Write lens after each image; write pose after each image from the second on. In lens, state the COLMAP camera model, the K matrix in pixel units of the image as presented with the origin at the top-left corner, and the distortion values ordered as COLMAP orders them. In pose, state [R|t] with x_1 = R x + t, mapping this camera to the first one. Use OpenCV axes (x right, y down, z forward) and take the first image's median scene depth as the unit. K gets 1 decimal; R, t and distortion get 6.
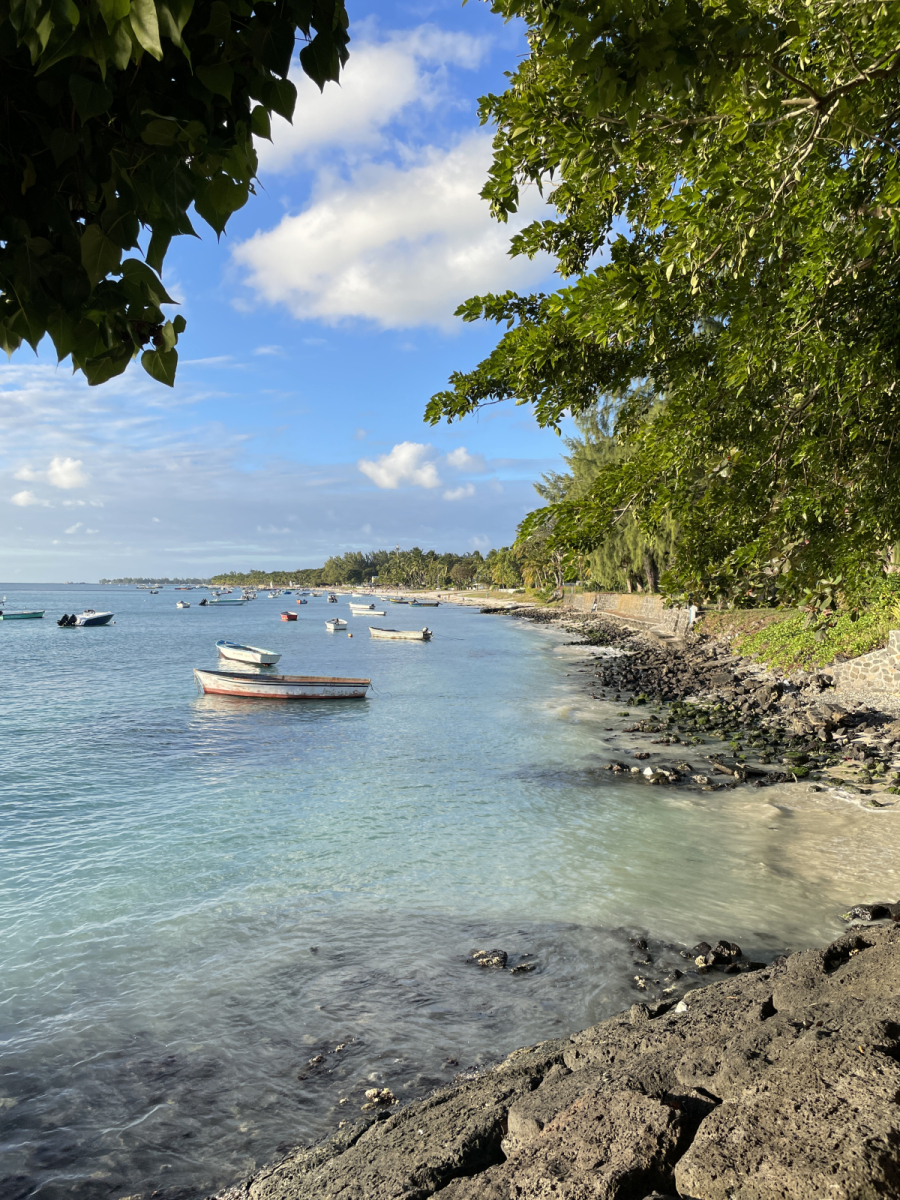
lens RADIAL K [[907.3, 0, 450.0], [0, 907.3, 600.0], [0, 0, 1]] dist [0.083149, -0.115079]
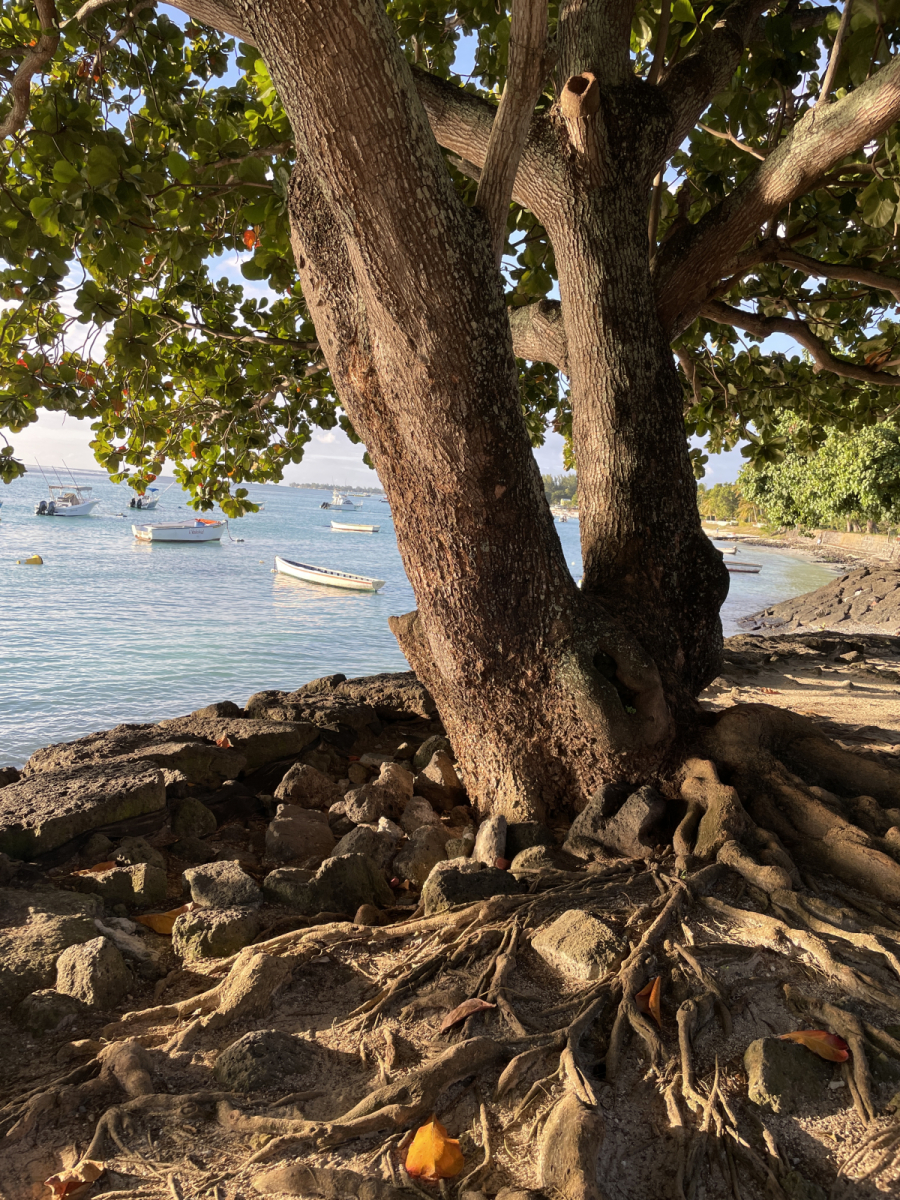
lens RADIAL K [[907.3, 0, 450.0], [0, 907.3, 600.0], [0, 0, 1]] dist [0.083149, -0.115079]
pose [[0.980454, 0.087864, -0.176040, -0.056470], [-0.072192, 0.992994, 0.093544, 0.003114], [0.183026, -0.079006, 0.979928, -0.186256]]
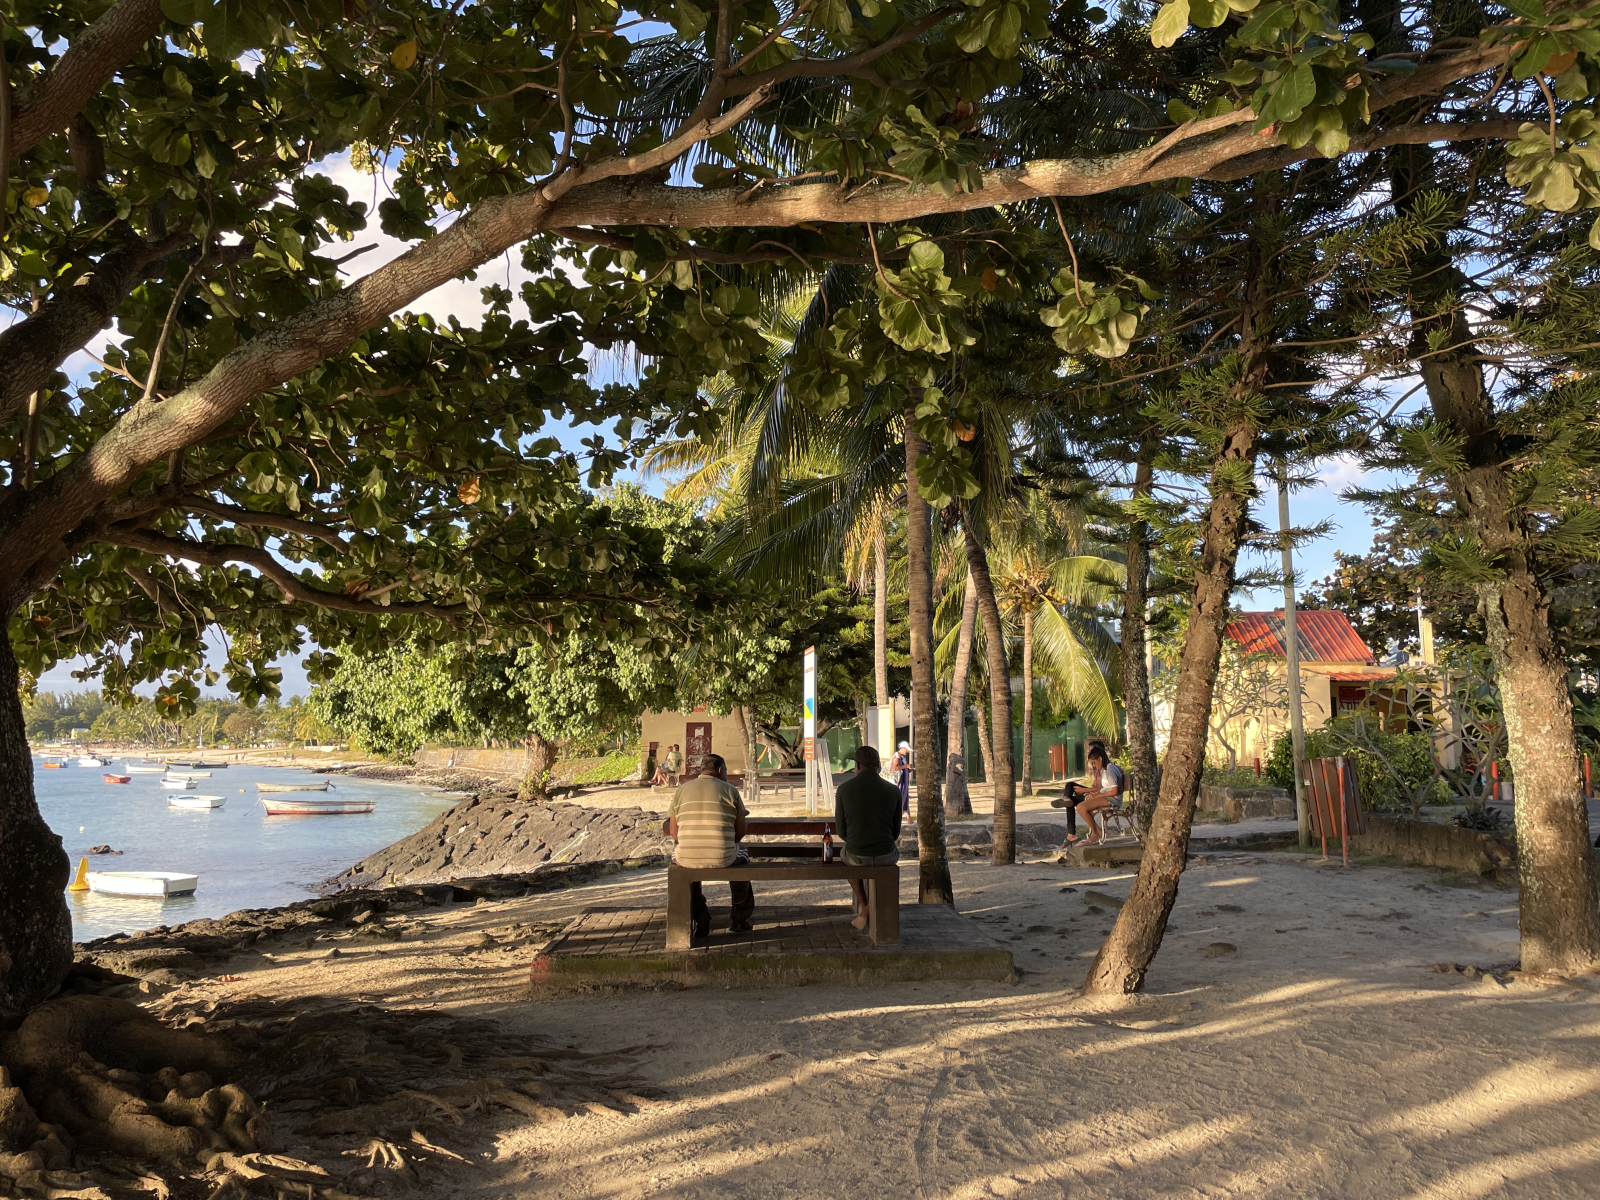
lens RADIAL K [[1209.7, 0, 801.9], [0, 1209.7, 583.0], [0, 0, 1]] dist [0.083149, -0.115079]
pose [[0.892897, 0.053780, 0.447039, -0.052133], [0.010800, 0.989997, -0.140673, 0.002051], [-0.450132, 0.130434, 0.883384, -0.195342]]
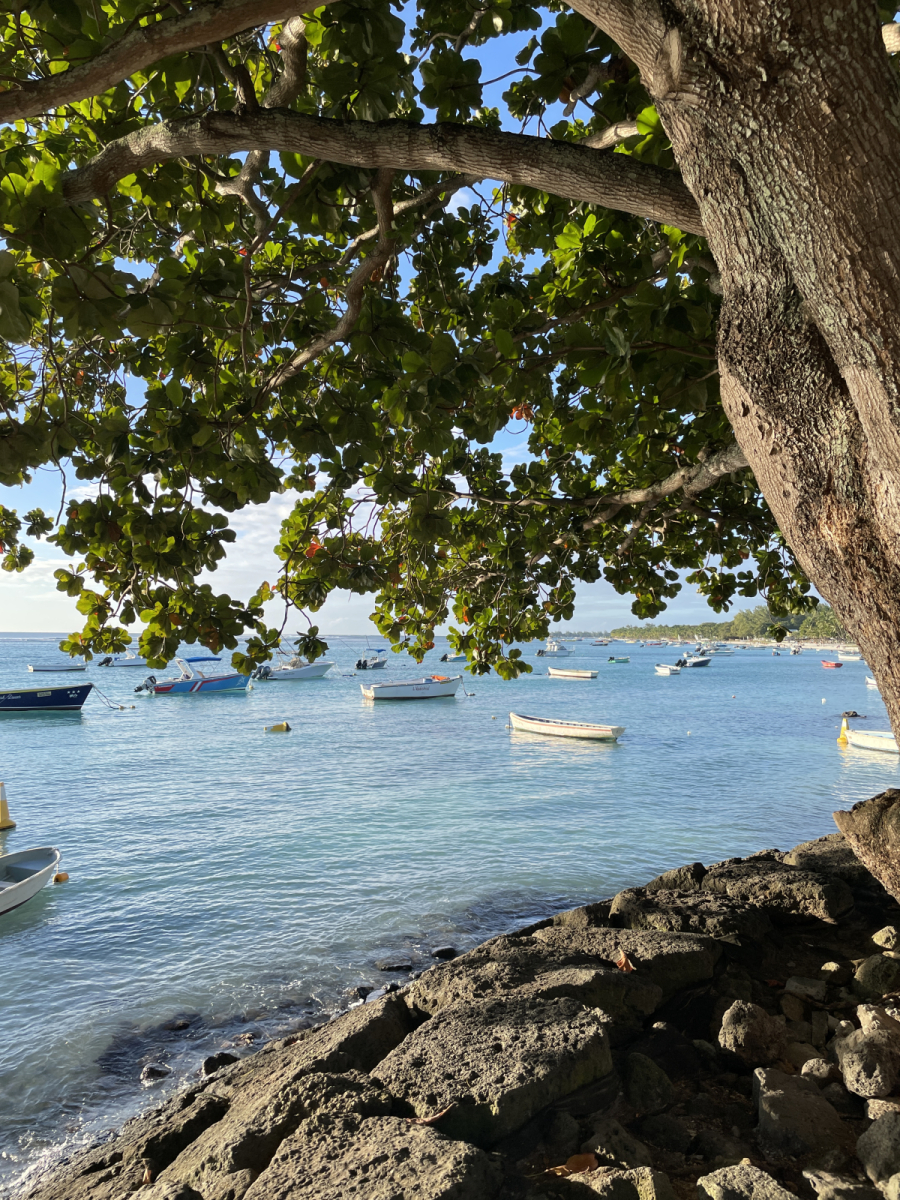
lens RADIAL K [[907.0, 0, 448.0], [0, 907.0, 593.1], [0, 0, 1]] dist [0.111896, -0.154827]
pose [[0.914129, -0.020441, -0.404908, -0.060279], [-0.006306, 0.997890, -0.064613, 0.002726], [0.405374, 0.061618, 0.912072, -0.185195]]
